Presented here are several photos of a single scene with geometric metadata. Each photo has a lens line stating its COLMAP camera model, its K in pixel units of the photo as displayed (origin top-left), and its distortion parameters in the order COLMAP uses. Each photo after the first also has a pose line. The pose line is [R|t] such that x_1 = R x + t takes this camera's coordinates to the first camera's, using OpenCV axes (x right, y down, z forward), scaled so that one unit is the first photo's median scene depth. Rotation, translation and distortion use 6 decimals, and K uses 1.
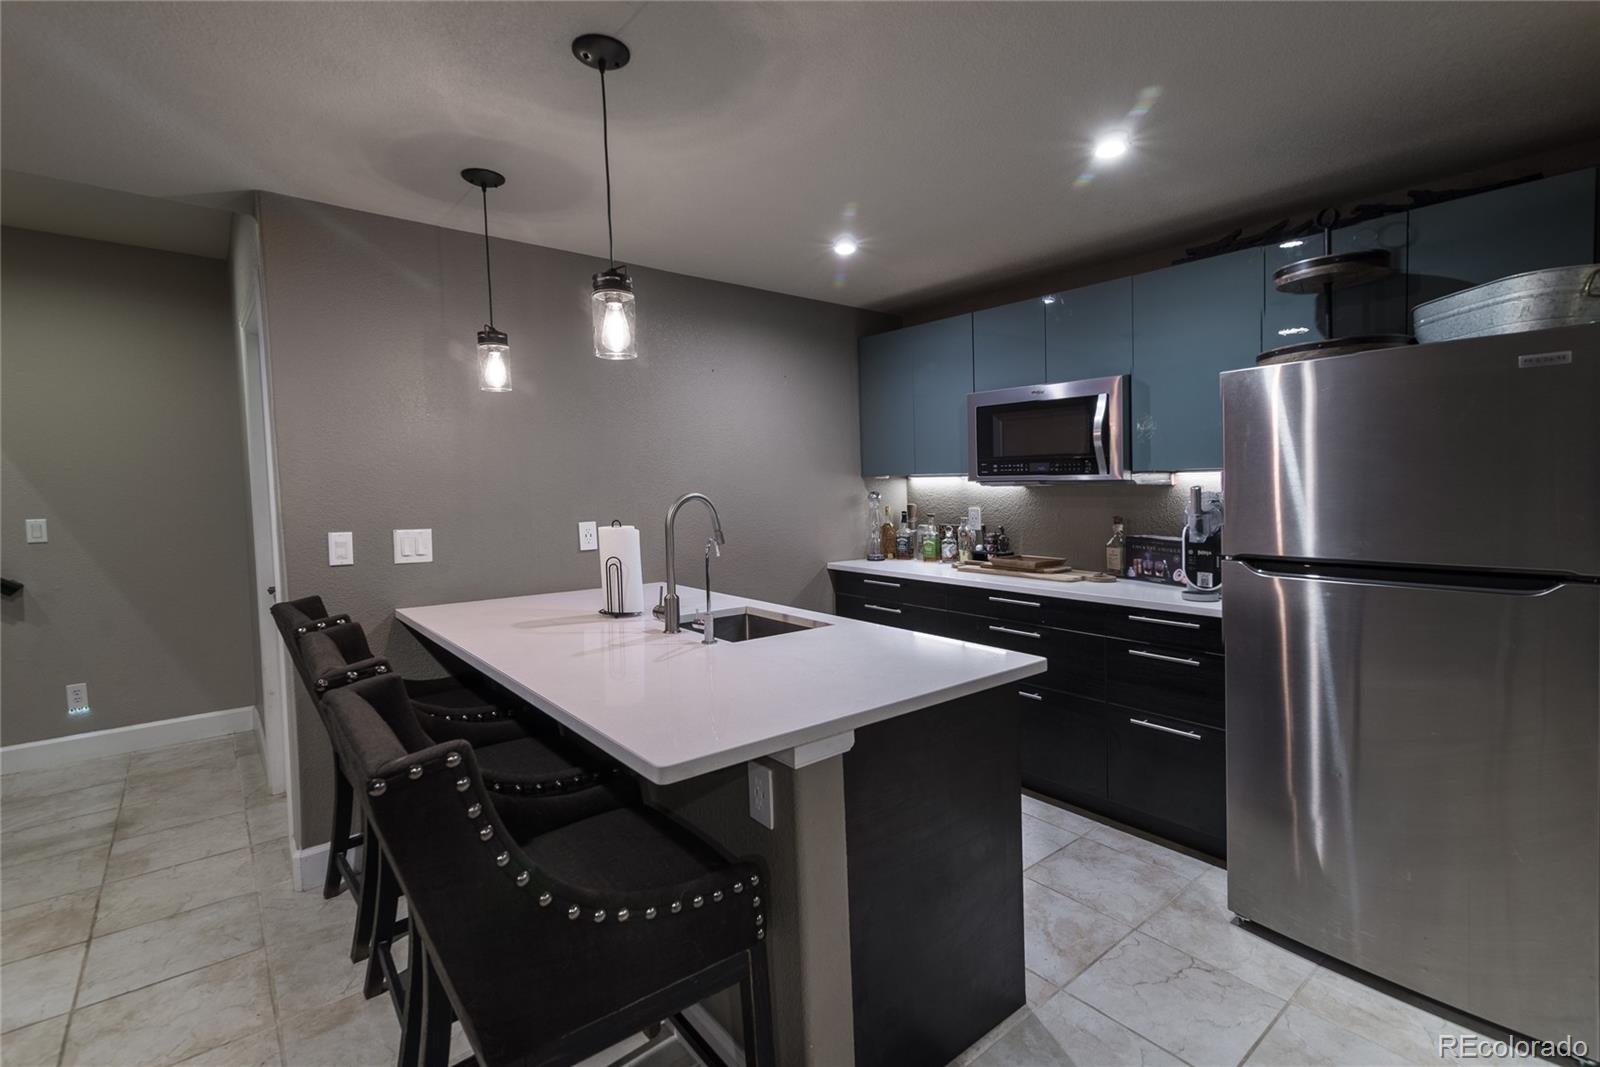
lens RADIAL K [[732.4, 0, 803.3], [0, 732.4, 504.4], [0, 0, 1]] dist [0.023831, 0.000093]
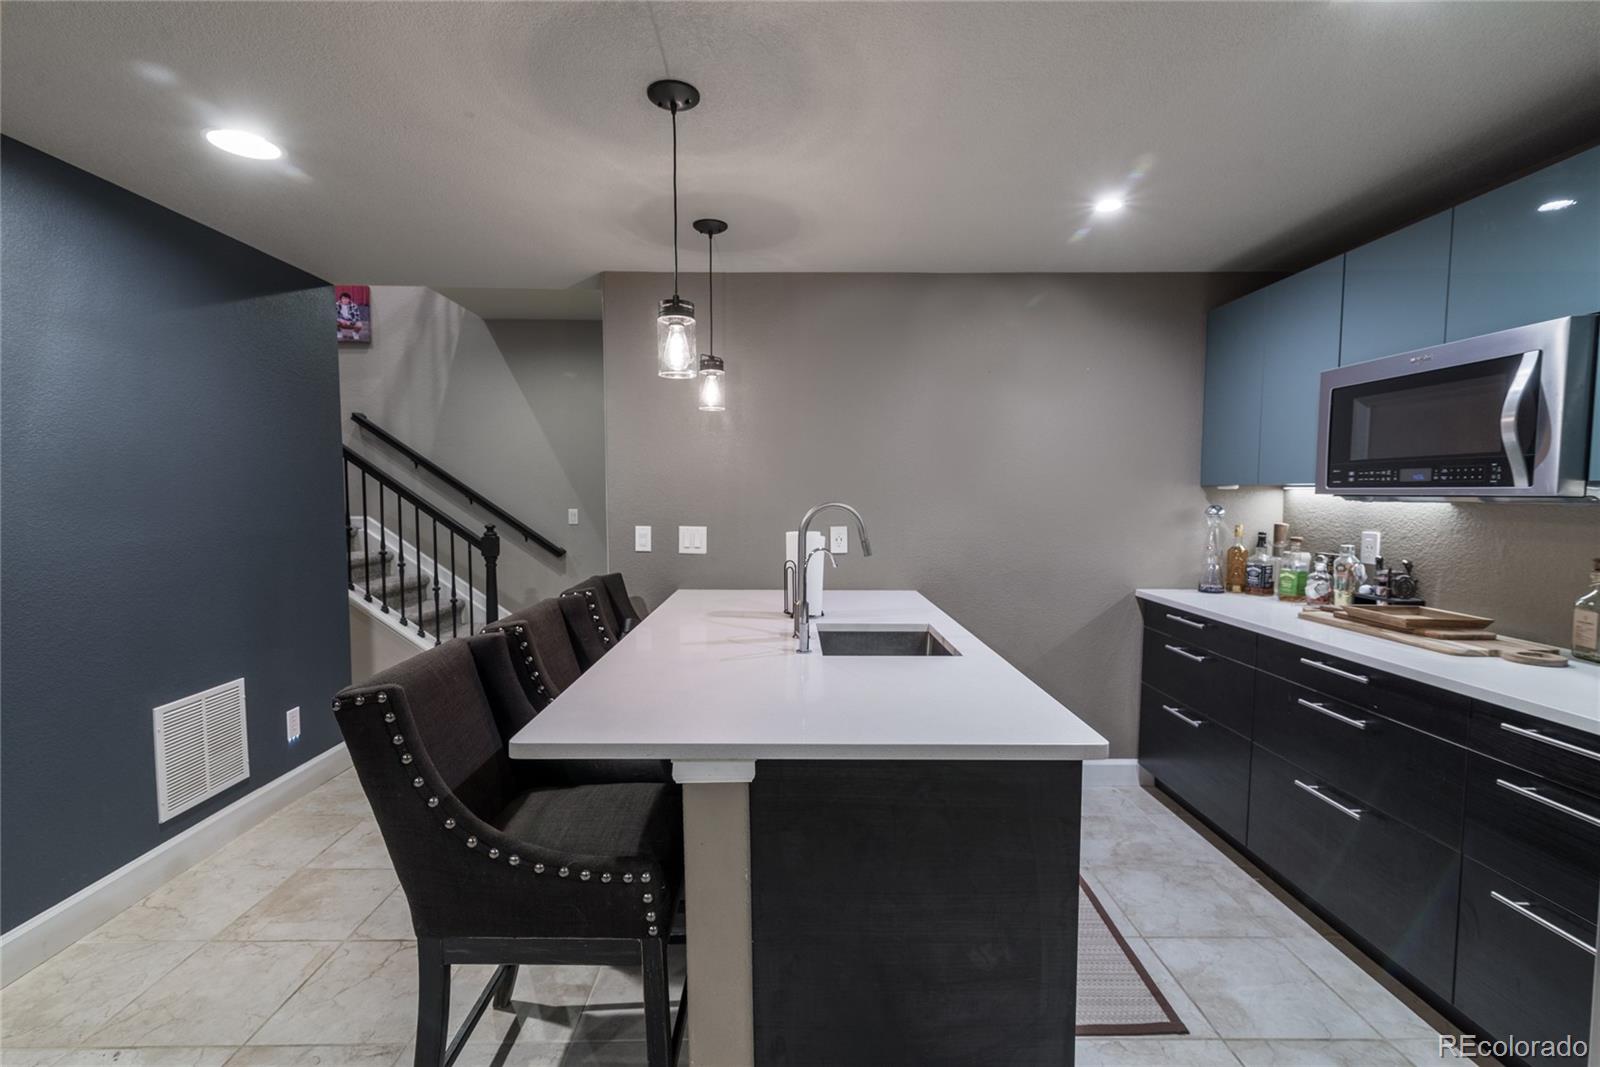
lens RADIAL K [[714.6, 0, 800.0], [0, 714.6, 533.5], [0, 0, 1]] dist [0.020702, 0.000028]
pose [[0.781693, 0.050745, -0.621596, 0.283293], [-0.030075, 0.998592, 0.043701, -0.009692], [0.622938, -0.015466, 0.782118, 0.140805]]
